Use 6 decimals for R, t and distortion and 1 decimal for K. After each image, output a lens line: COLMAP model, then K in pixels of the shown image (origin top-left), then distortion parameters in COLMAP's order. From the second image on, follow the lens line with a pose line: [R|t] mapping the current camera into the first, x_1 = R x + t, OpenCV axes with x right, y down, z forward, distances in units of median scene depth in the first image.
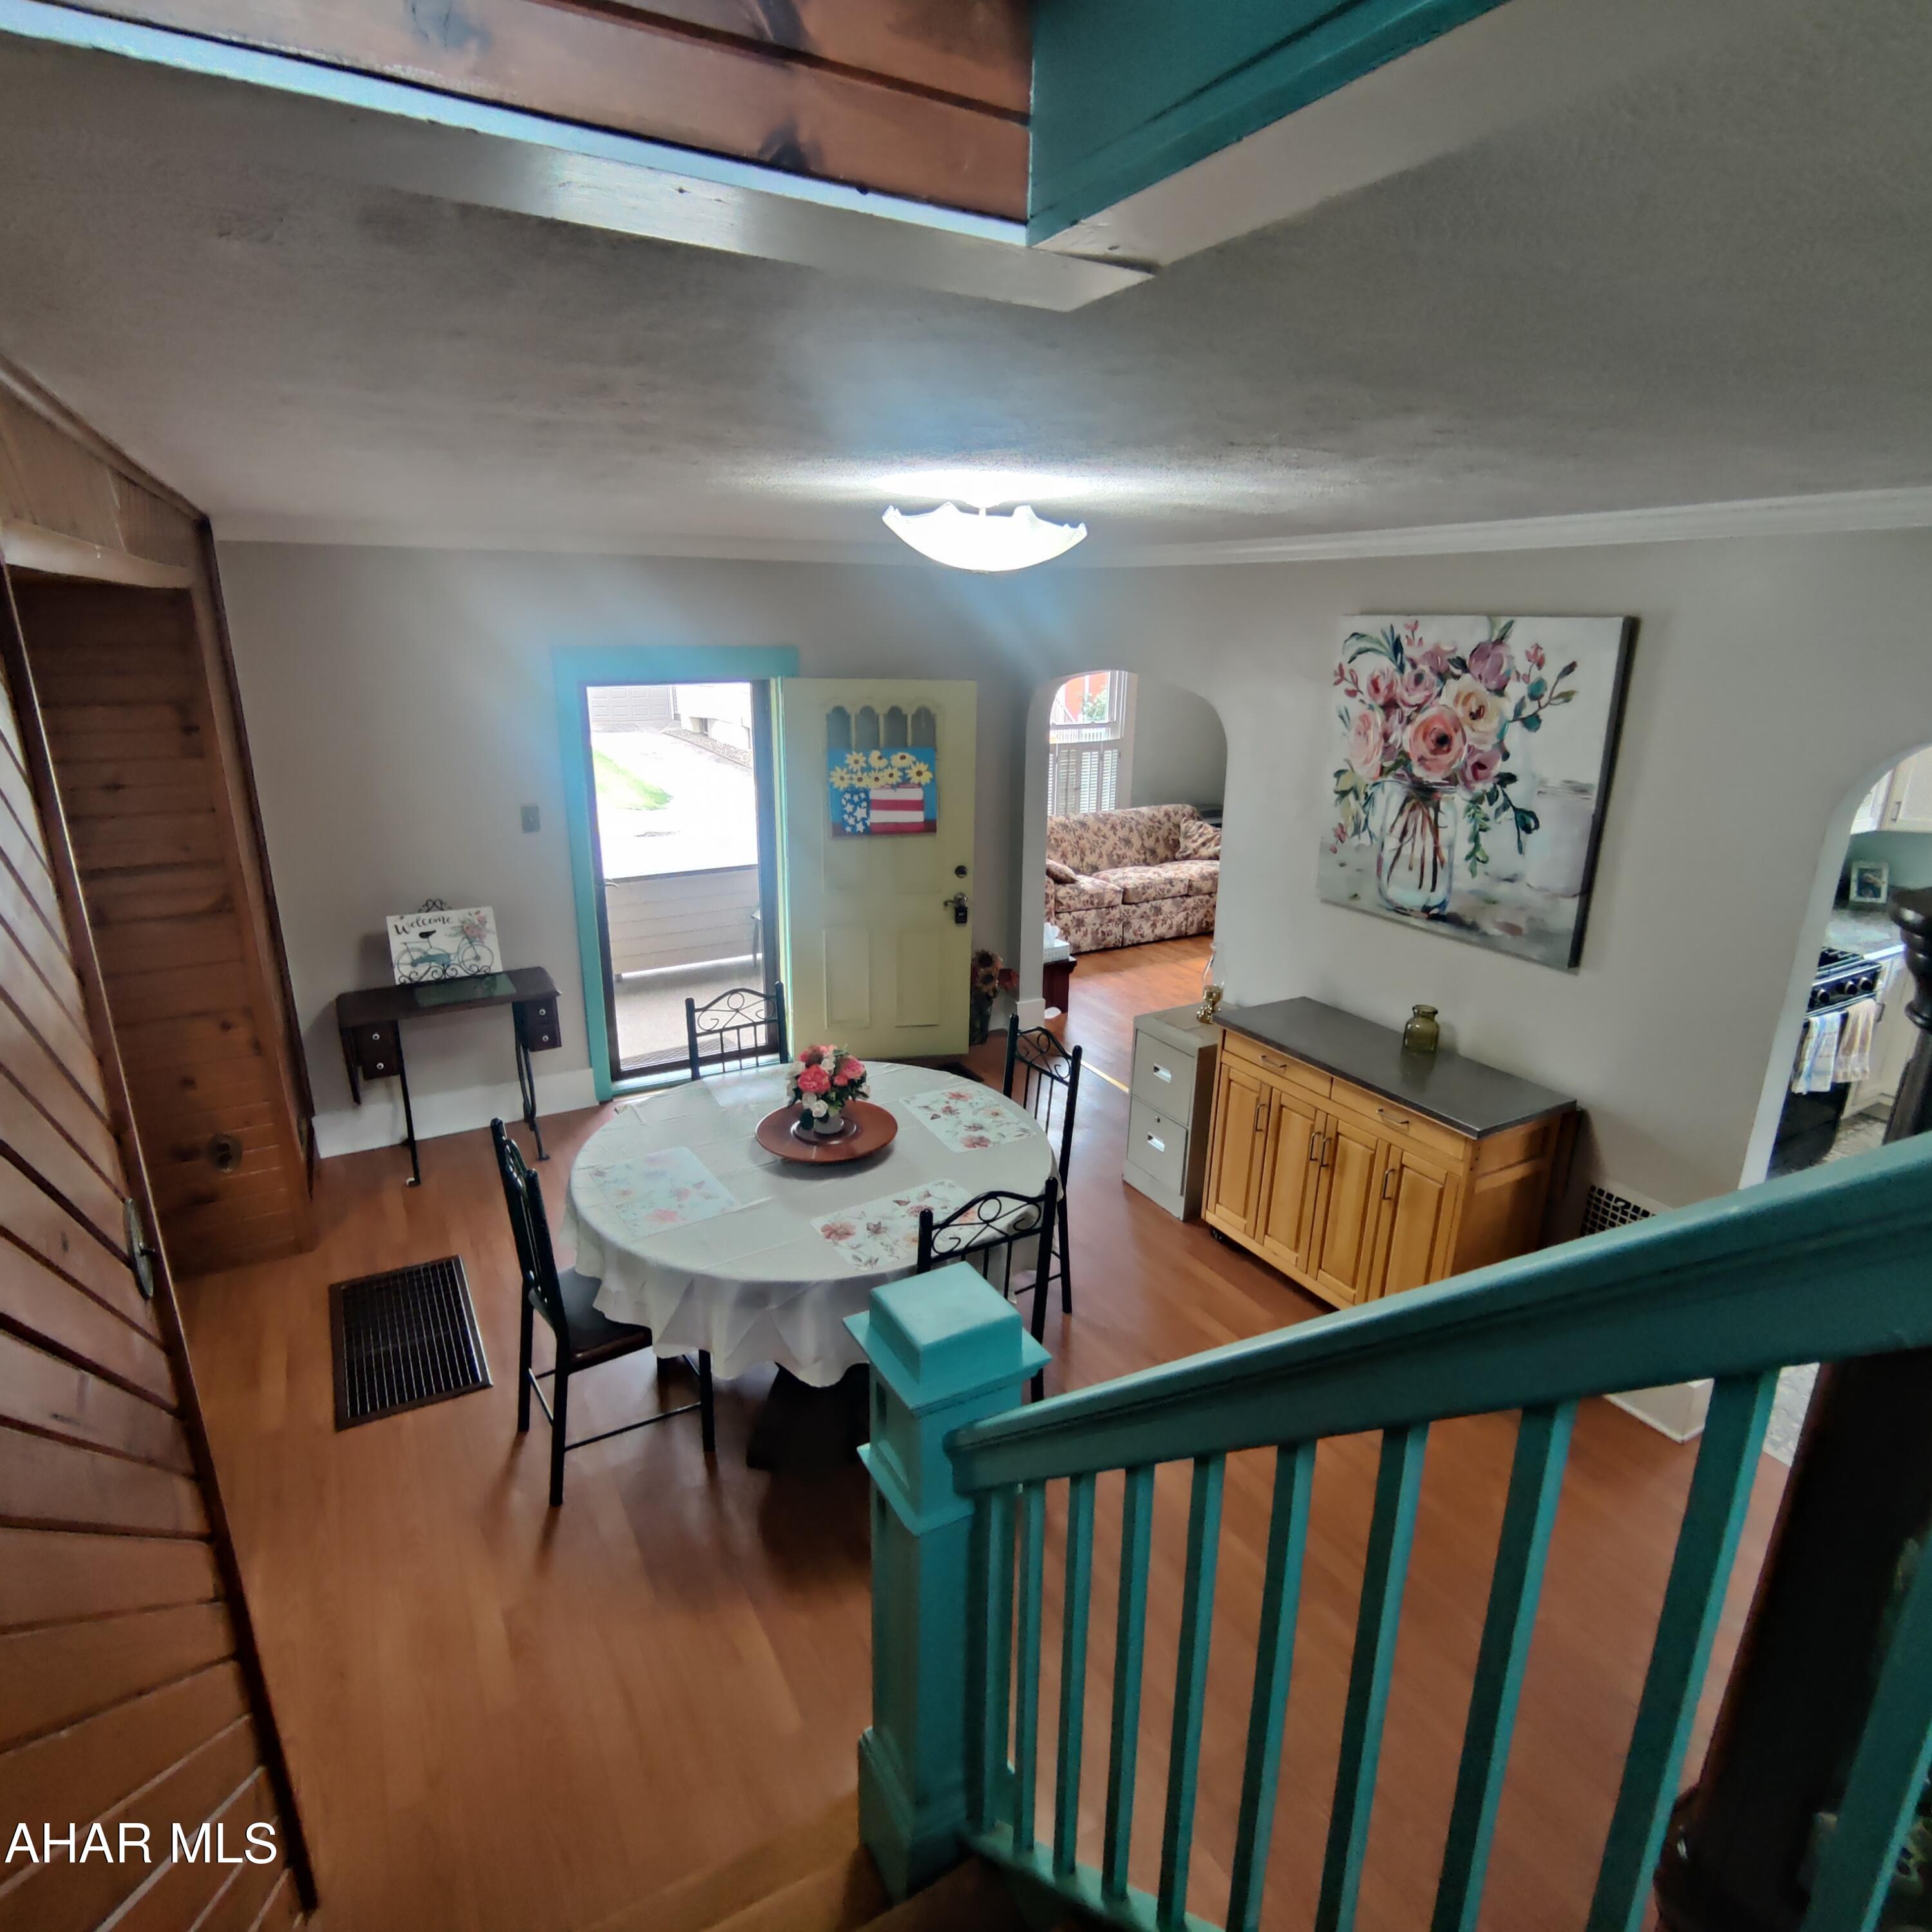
lens RADIAL K [[1110.6, 0, 966.0], [0, 1110.6, 966.0], [0, 0, 1]] dist [-0.000408, 0.003309]
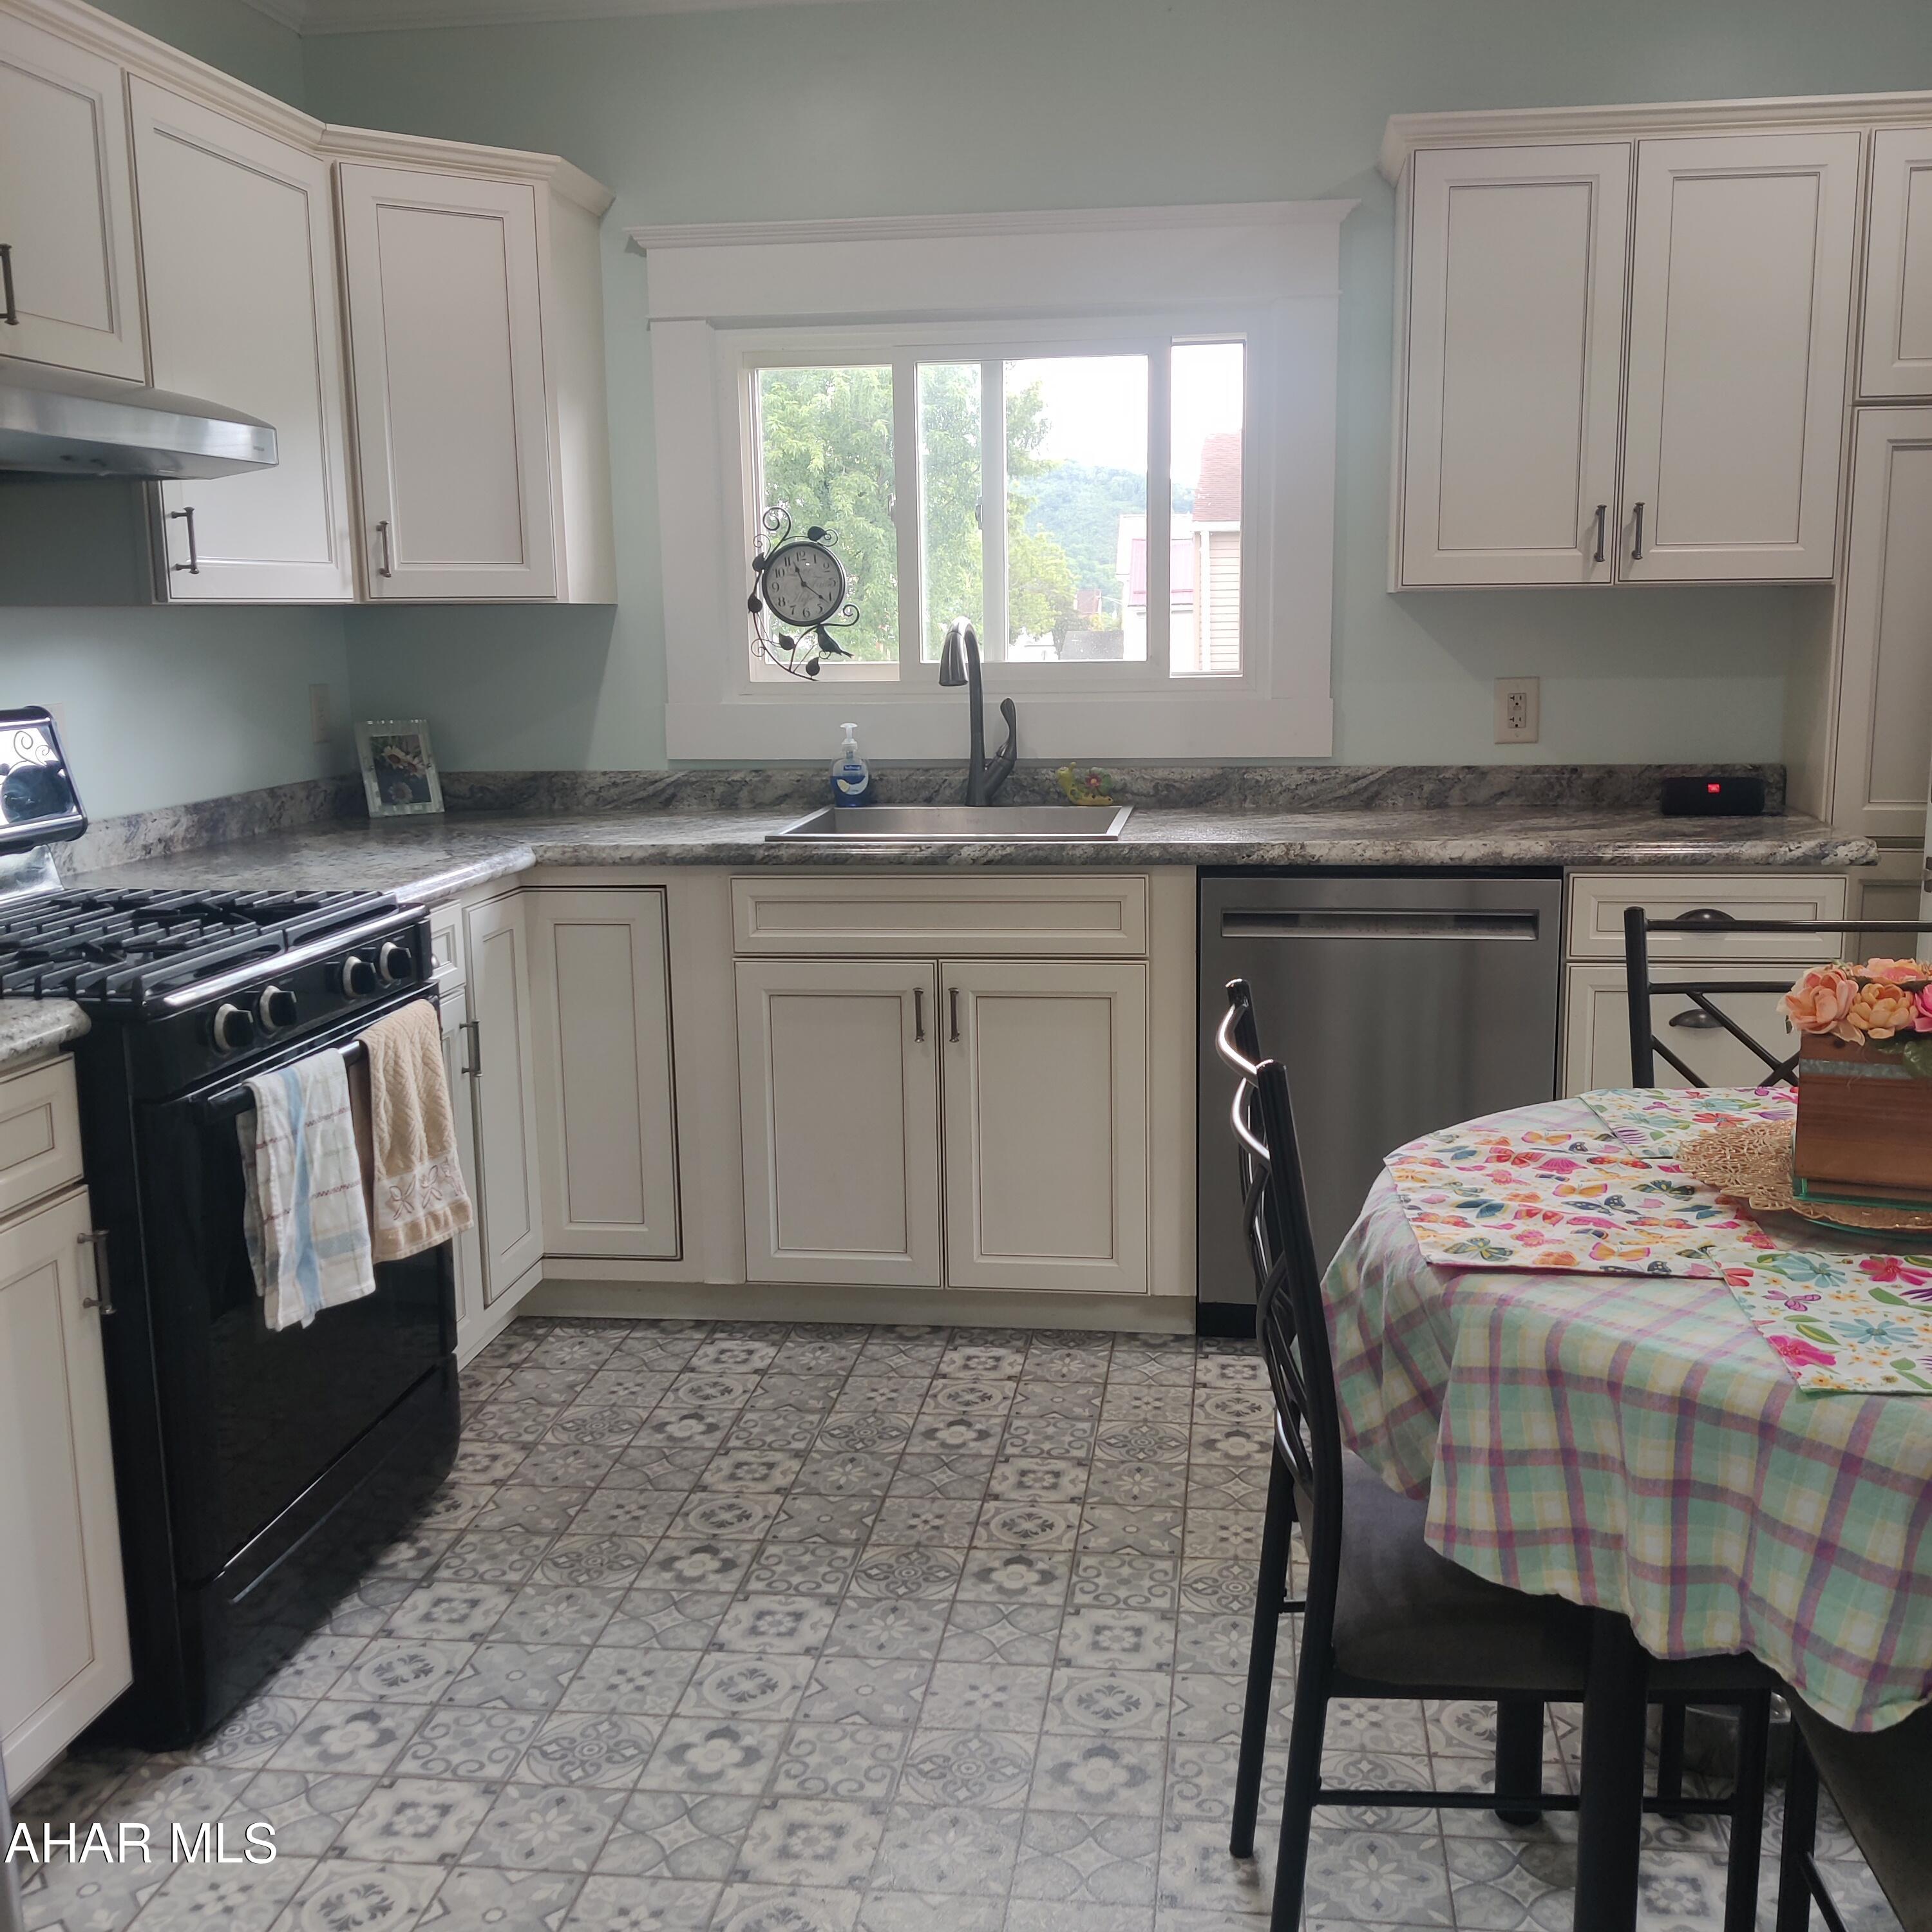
lens RADIAL K [[1950.9, 0, 998.4], [0, 1950.9, 928.7], [0, 0, 1]] dist [0.068400, -0.147953]
pose [[0.601728, -0.145720, 0.785295, 0.443287], [0.260664, 0.965209, -0.020628, 0.067927], [-0.754968, 0.217111, 0.618778, 0.477429]]
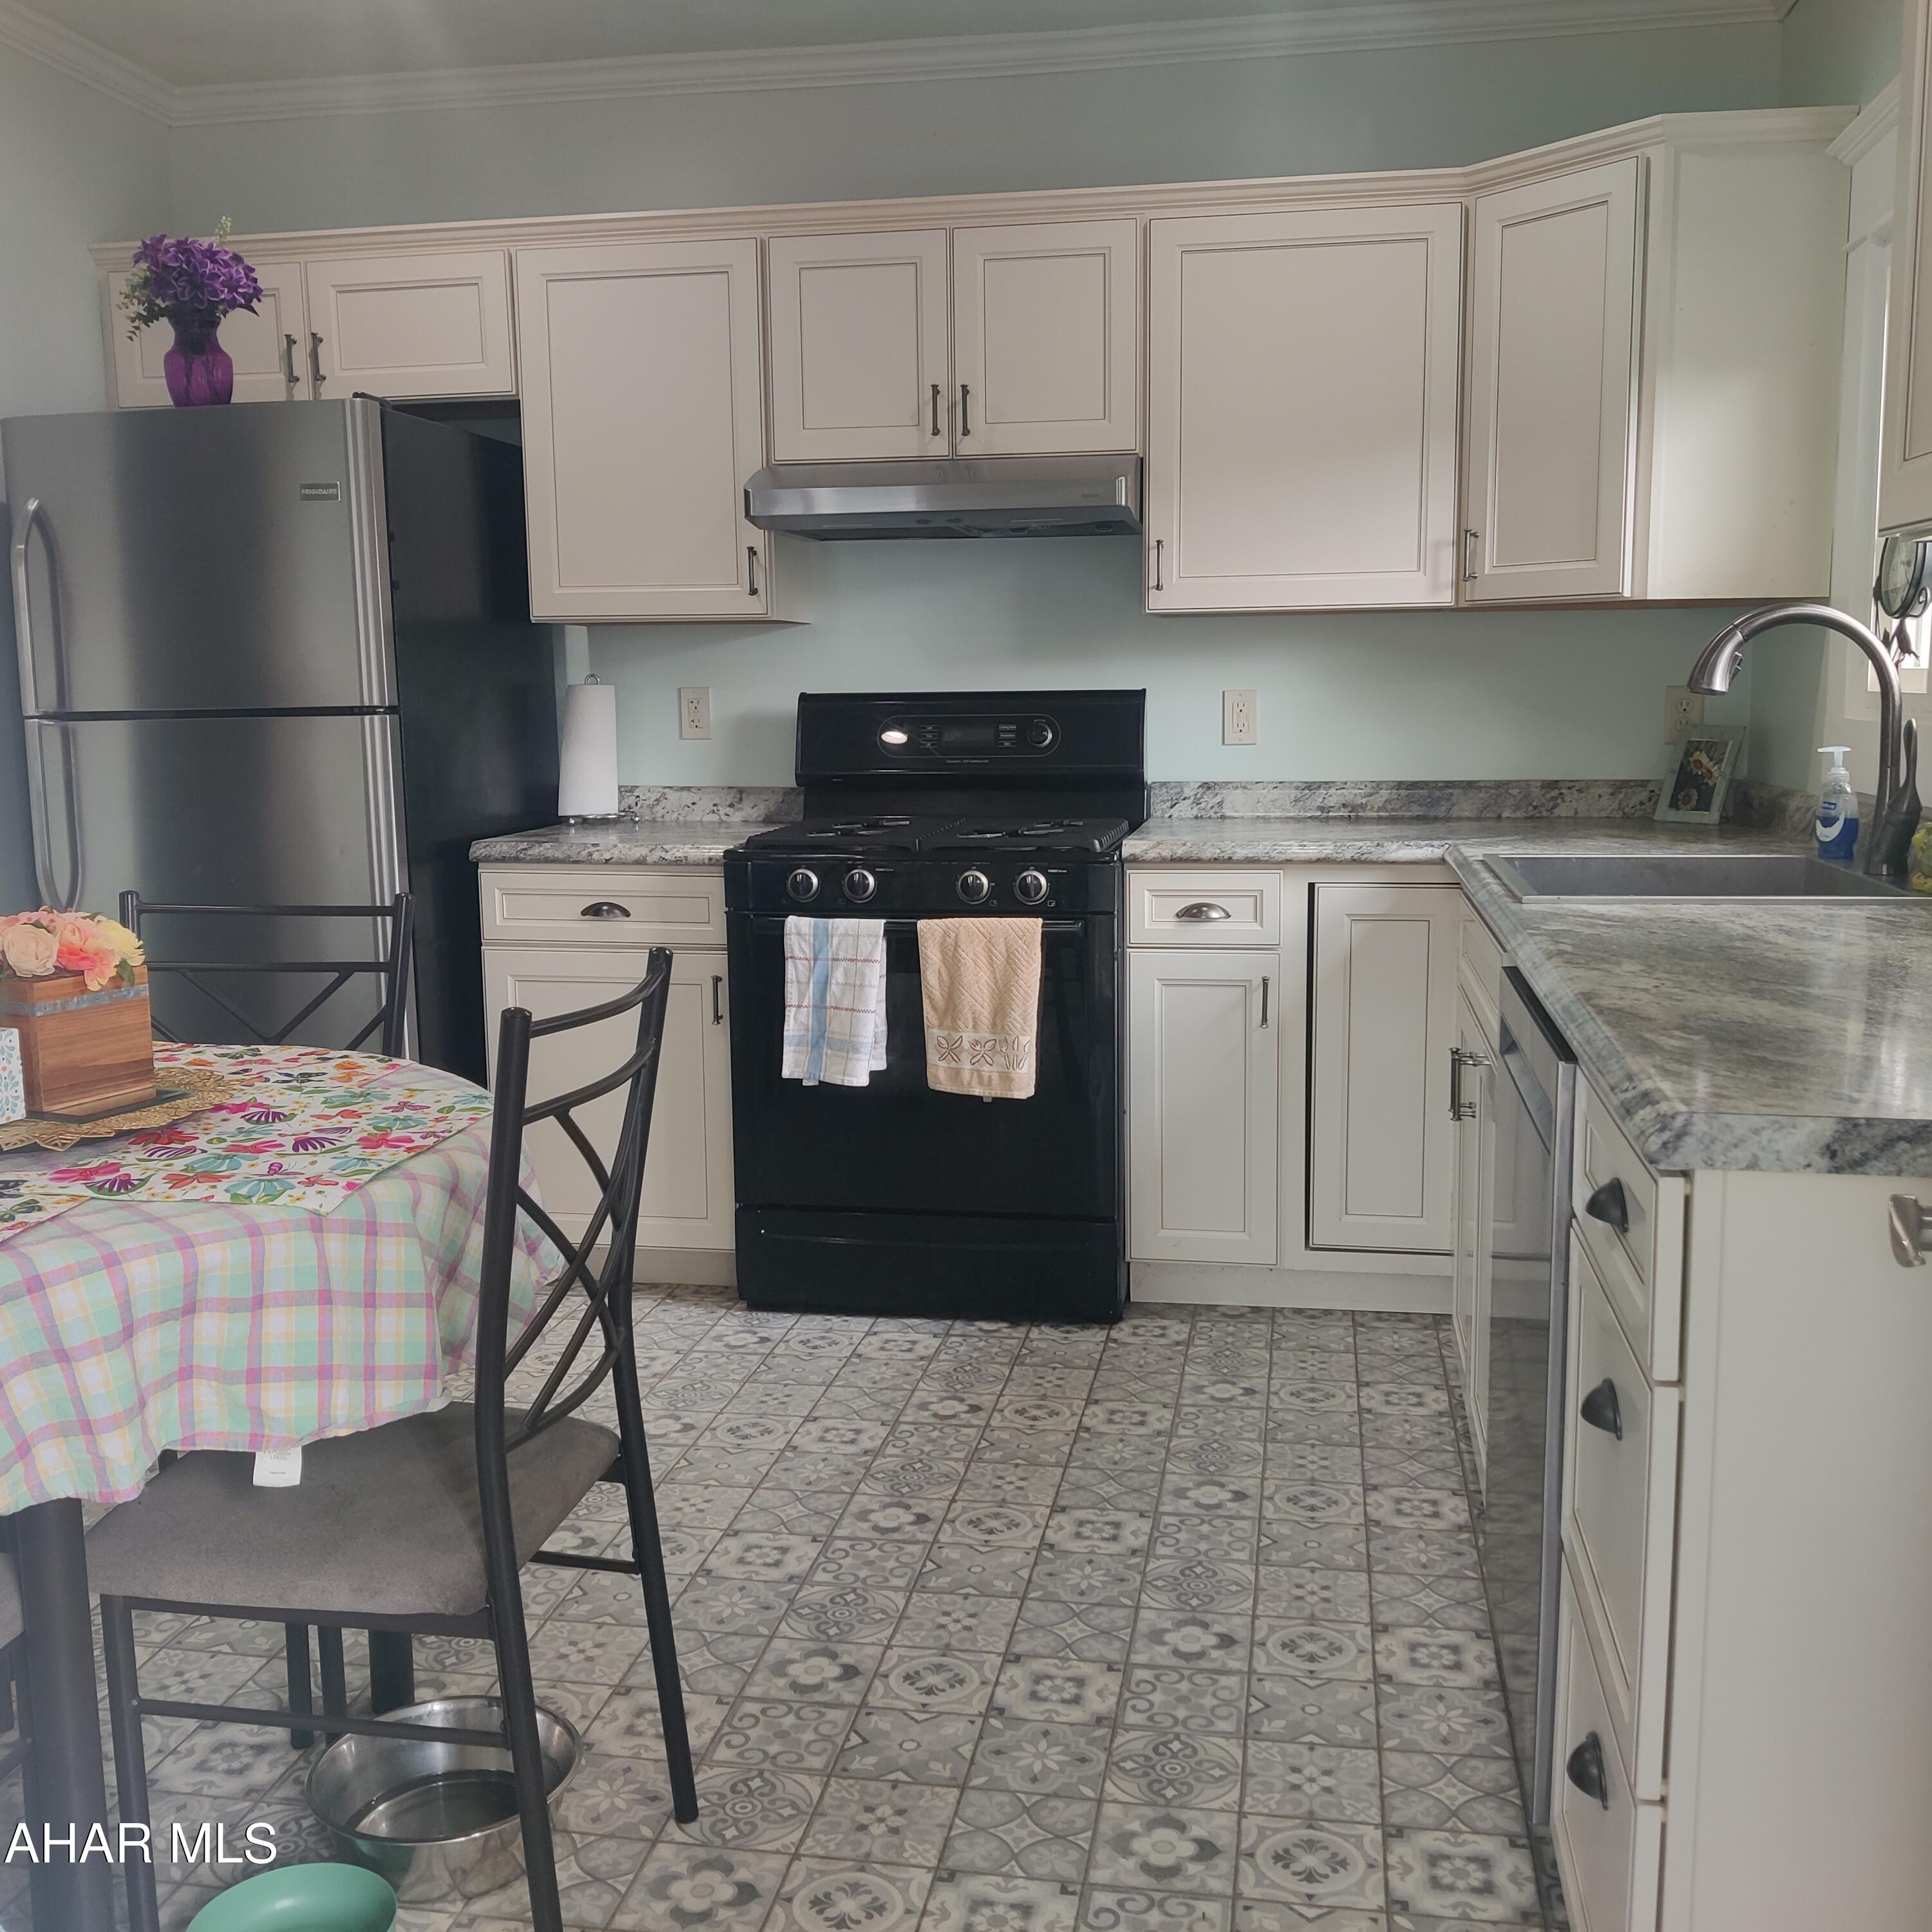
lens RADIAL K [[1948.4, 0, 971.4], [0, 1948.4, 962.0], [0, 0, 1]] dist [-0.000213, -0.032027]
pose [[0.771839, 0.076893, -0.631151, 1.290868], [-0.177642, 0.979209, -0.097942, 0.128625], [0.610498, 0.187715, 0.769451, 0.383188]]
